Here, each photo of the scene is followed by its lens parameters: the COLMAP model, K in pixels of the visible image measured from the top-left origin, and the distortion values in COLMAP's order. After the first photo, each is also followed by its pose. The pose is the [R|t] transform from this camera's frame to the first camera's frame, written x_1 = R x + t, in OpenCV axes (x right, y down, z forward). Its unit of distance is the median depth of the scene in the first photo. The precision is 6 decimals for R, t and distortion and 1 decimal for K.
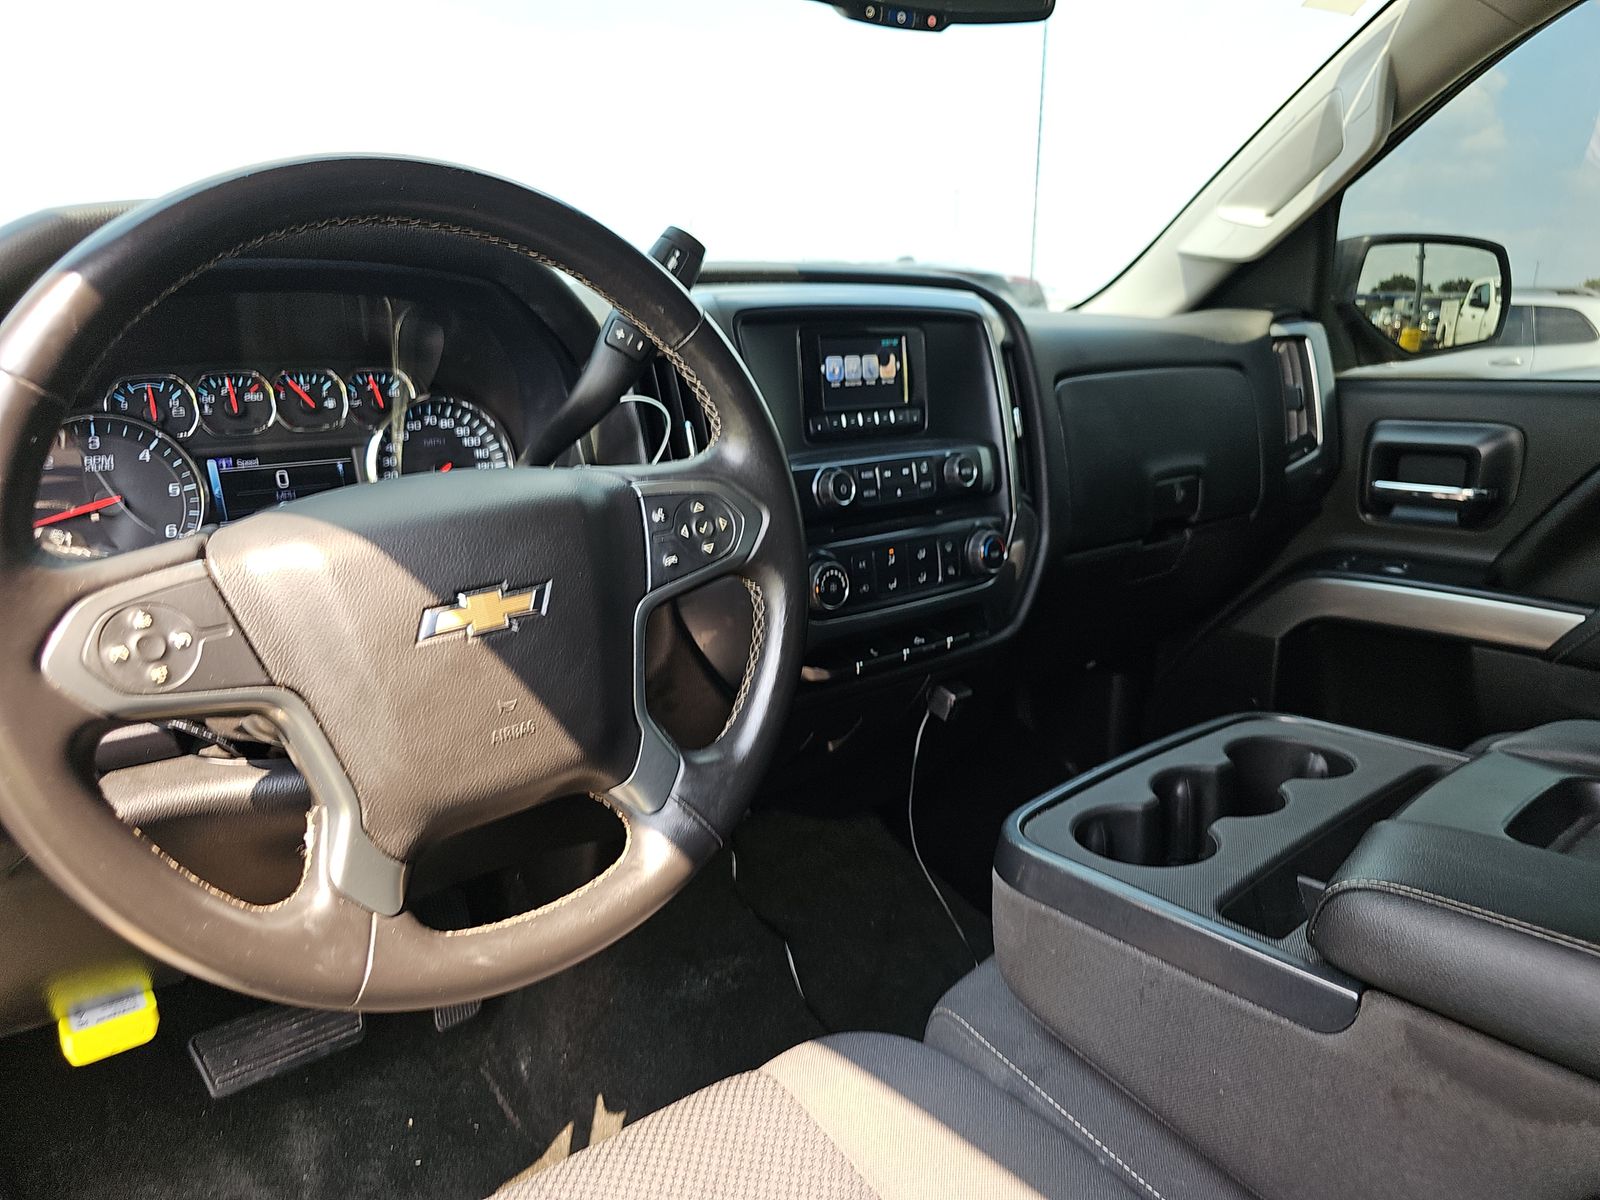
lens RADIAL K [[1050.5, 0, 800.0], [0, 1050.5, 600.0], [0, 0, 1]] dist [0.004845, -0.101003]
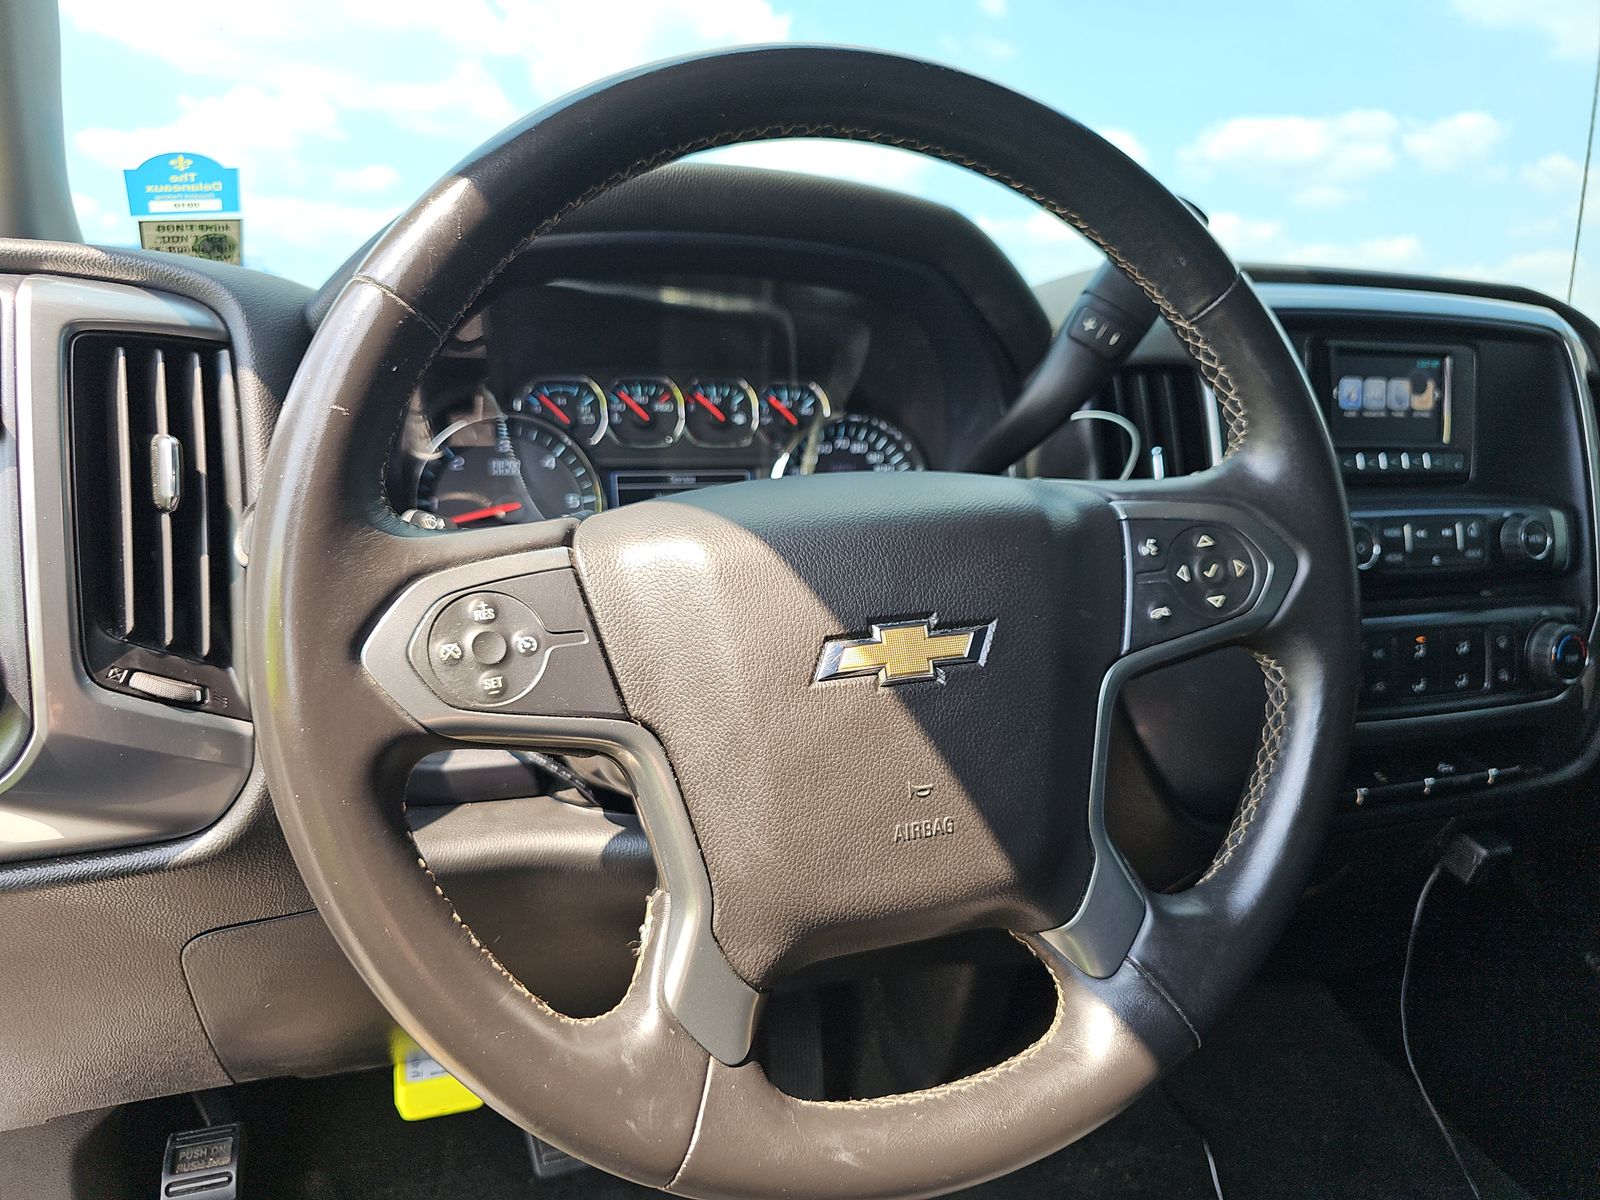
lens RADIAL K [[1074.7, 0, 797.9], [0, 1074.7, 509.1], [0, 0, 1]] dist [-0.003000, -0.053918]
pose [[0.933532, 0.054351, -0.354351, -0.072413], [-0.107810, 0.985248, -0.132906, 0.010869], [0.341900, 0.162274, 0.925619, 0.180110]]
